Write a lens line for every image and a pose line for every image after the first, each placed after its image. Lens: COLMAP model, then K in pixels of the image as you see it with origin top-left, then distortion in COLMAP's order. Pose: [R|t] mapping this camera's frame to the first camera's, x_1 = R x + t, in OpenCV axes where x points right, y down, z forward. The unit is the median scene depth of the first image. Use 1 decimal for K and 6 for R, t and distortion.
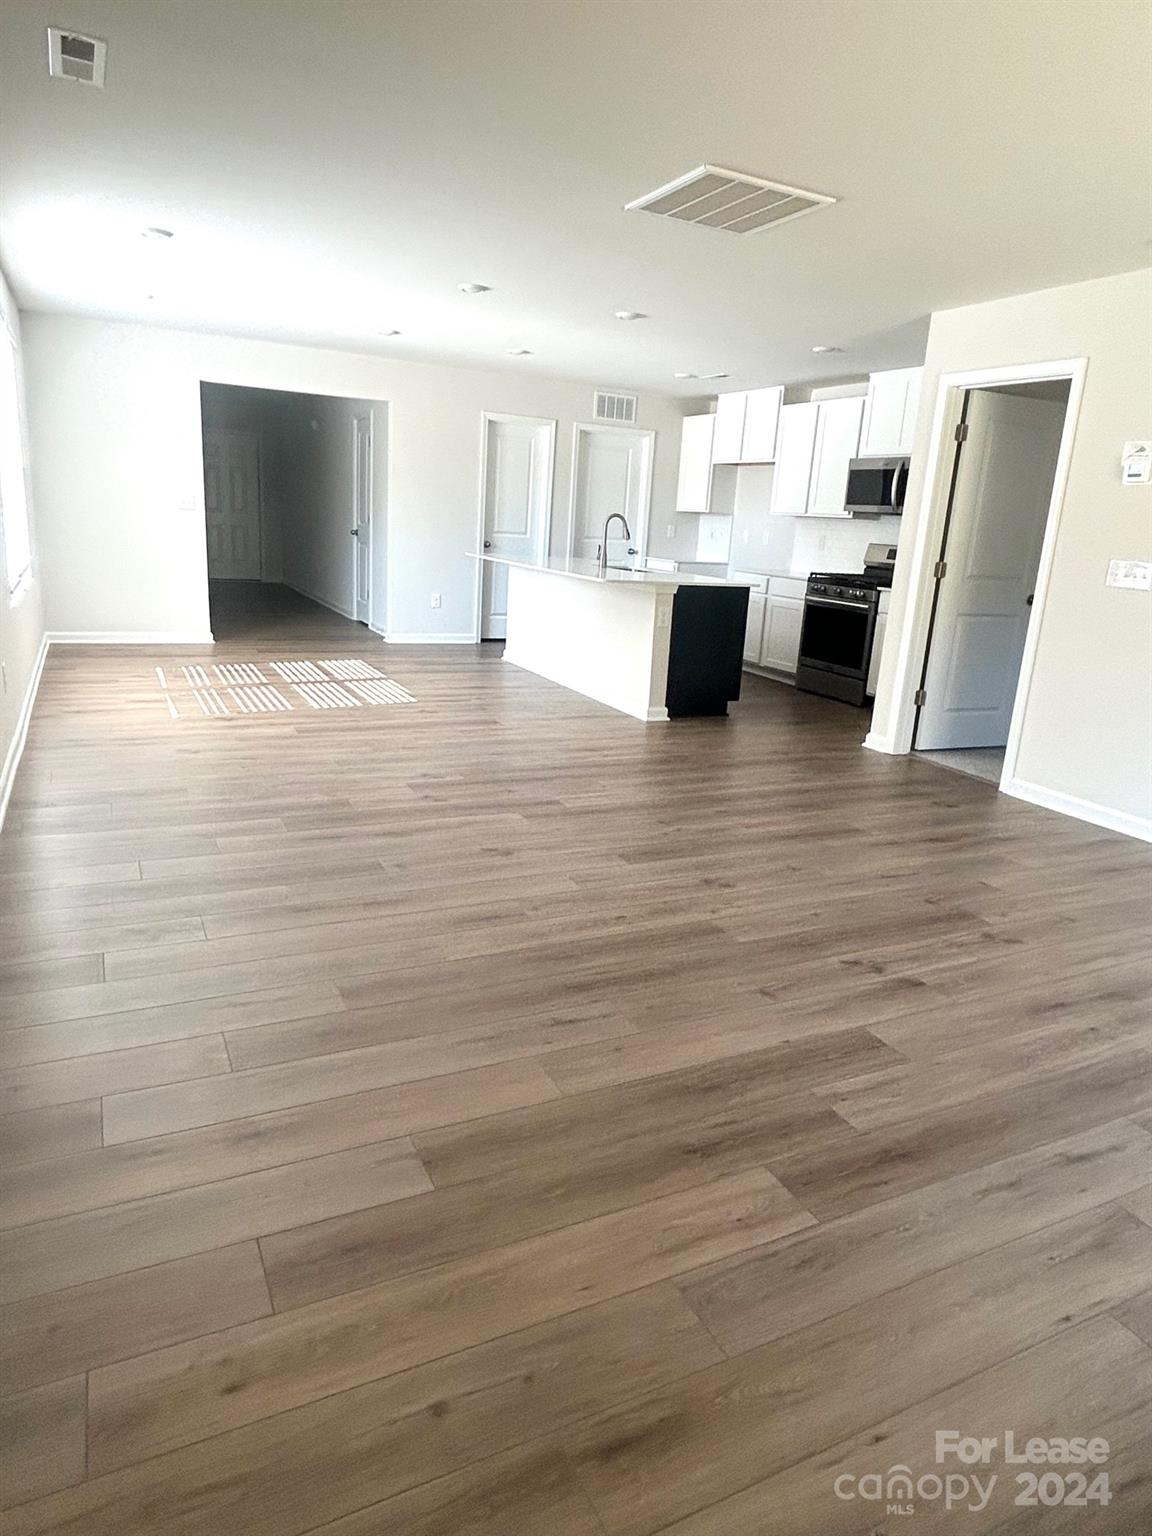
lens RADIAL K [[955.0, 0, 573.9], [0, 955.0, 767.4], [0, 0, 1]] dist [-0.004890, -0.002801]
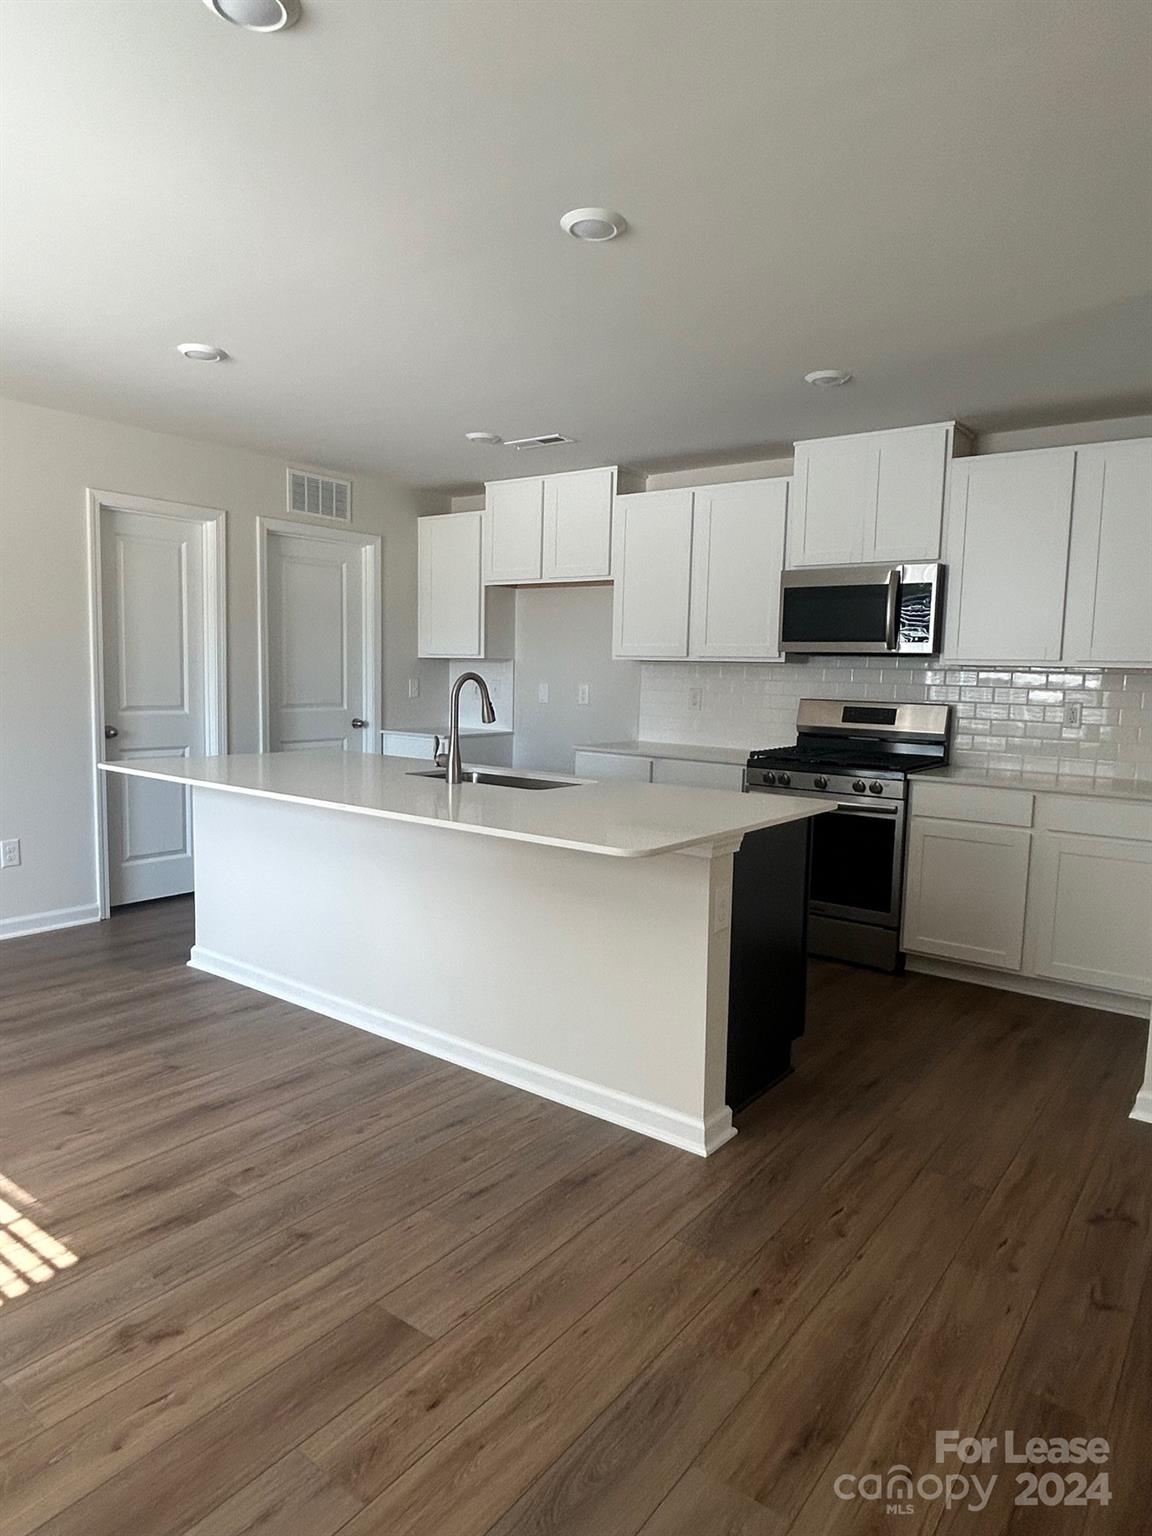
lens RADIAL K [[955.0, 0, 579.3], [0, 955.0, 761.7], [0, 0, 1]] dist [-0.004890, -0.002801]
pose [[0.888425, -0.084566, 0.451164, -0.103136], [0.147466, 0.983364, -0.106065, -0.127001], [-0.434689, 0.160762, 0.886116, 0.433119]]
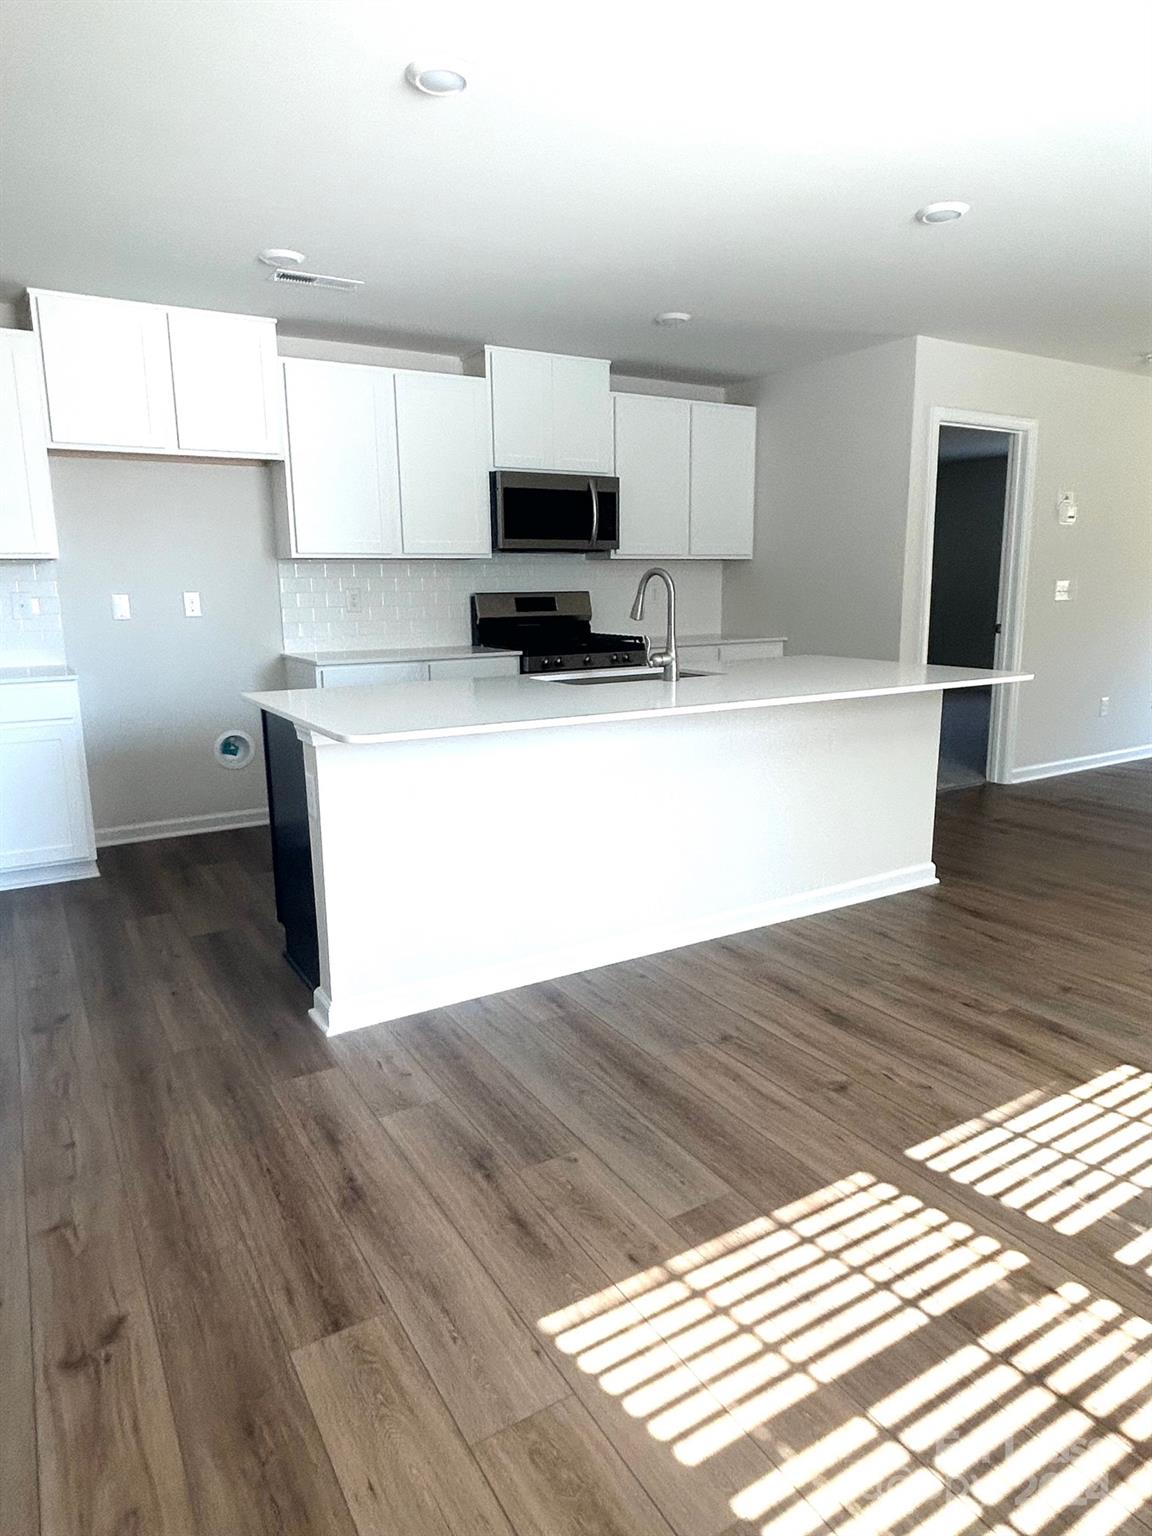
lens RADIAL K [[955.0, 0, 581.2], [0, 955.0, 775.8], [0, 0, 1]] dist [-0.004890, -0.002801]
pose [[-0.091428, -0.263343, 0.960360, -0.346539], [0.257005, 0.925487, 0.278248, -0.246464], [-0.962076, 0.272257, -0.016935, 0.842900]]
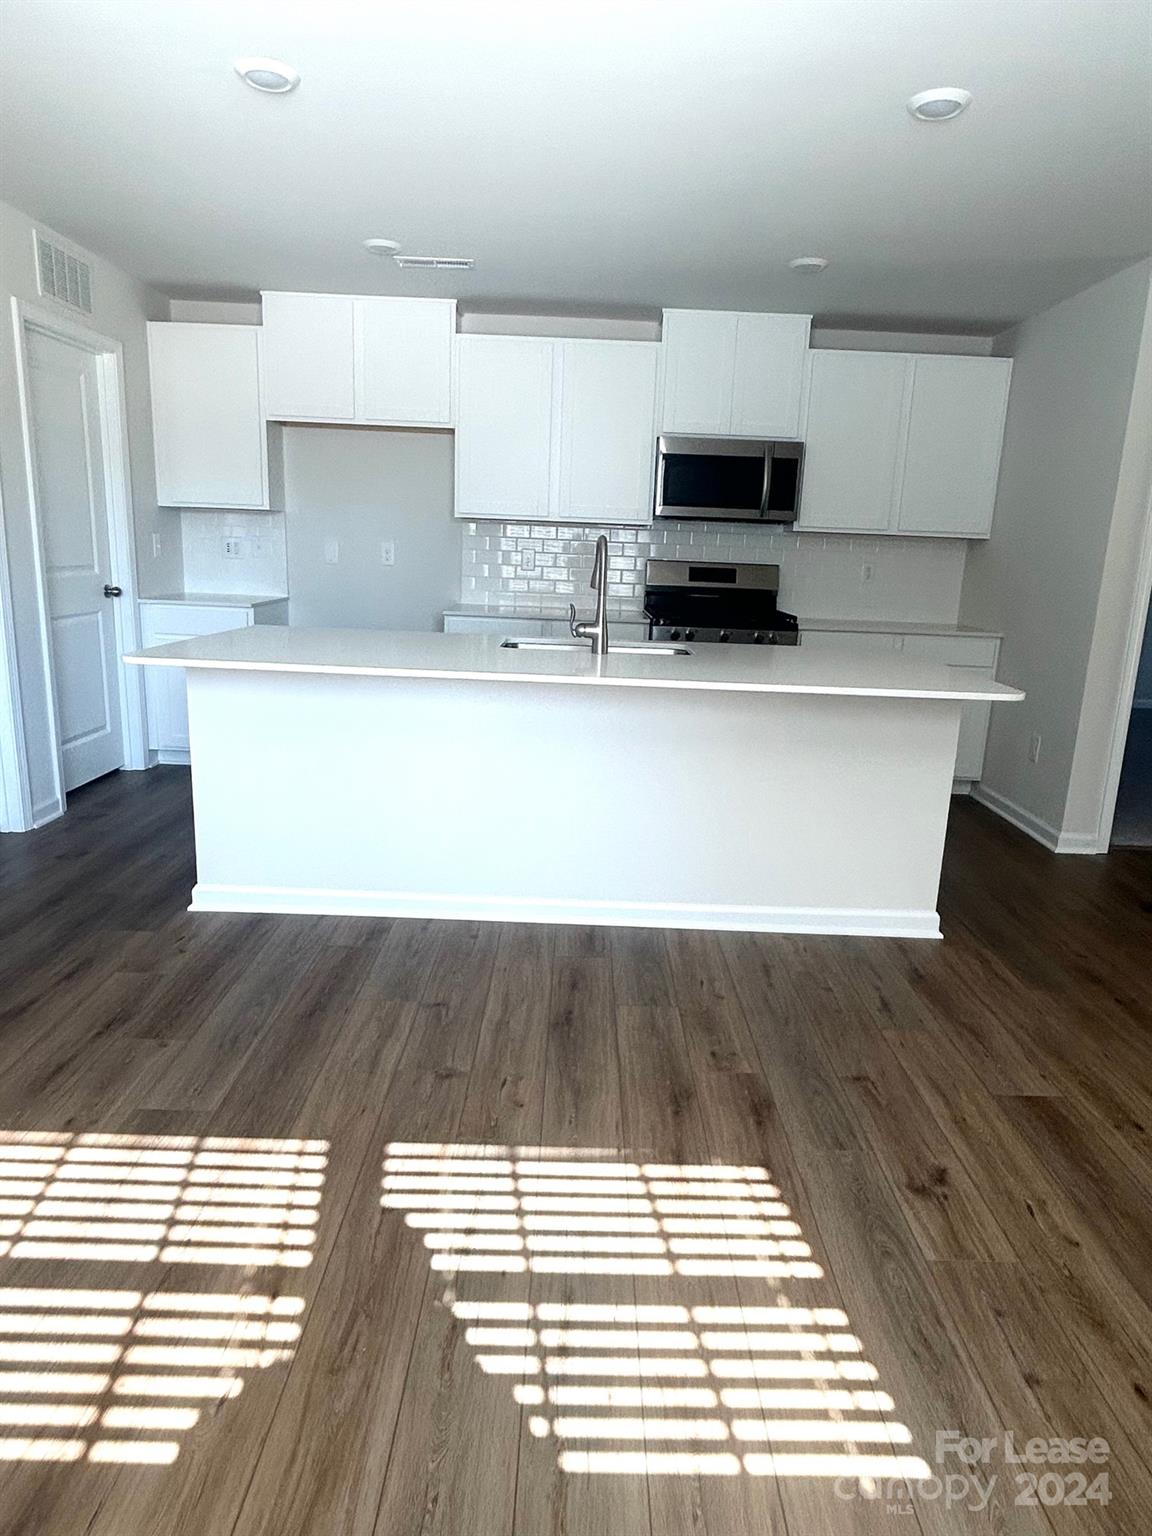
lens RADIAL K [[955.0, 0, 586.8], [0, 955.0, 768.7], [0, 0, 1]] dist [-0.004890, -0.002801]
pose [[0.436181, -0.254509, 0.863117, -0.304421], [0.218085, 0.960473, 0.173006, -0.188560], [-0.873032, 0.112771, 0.474445, 0.628116]]
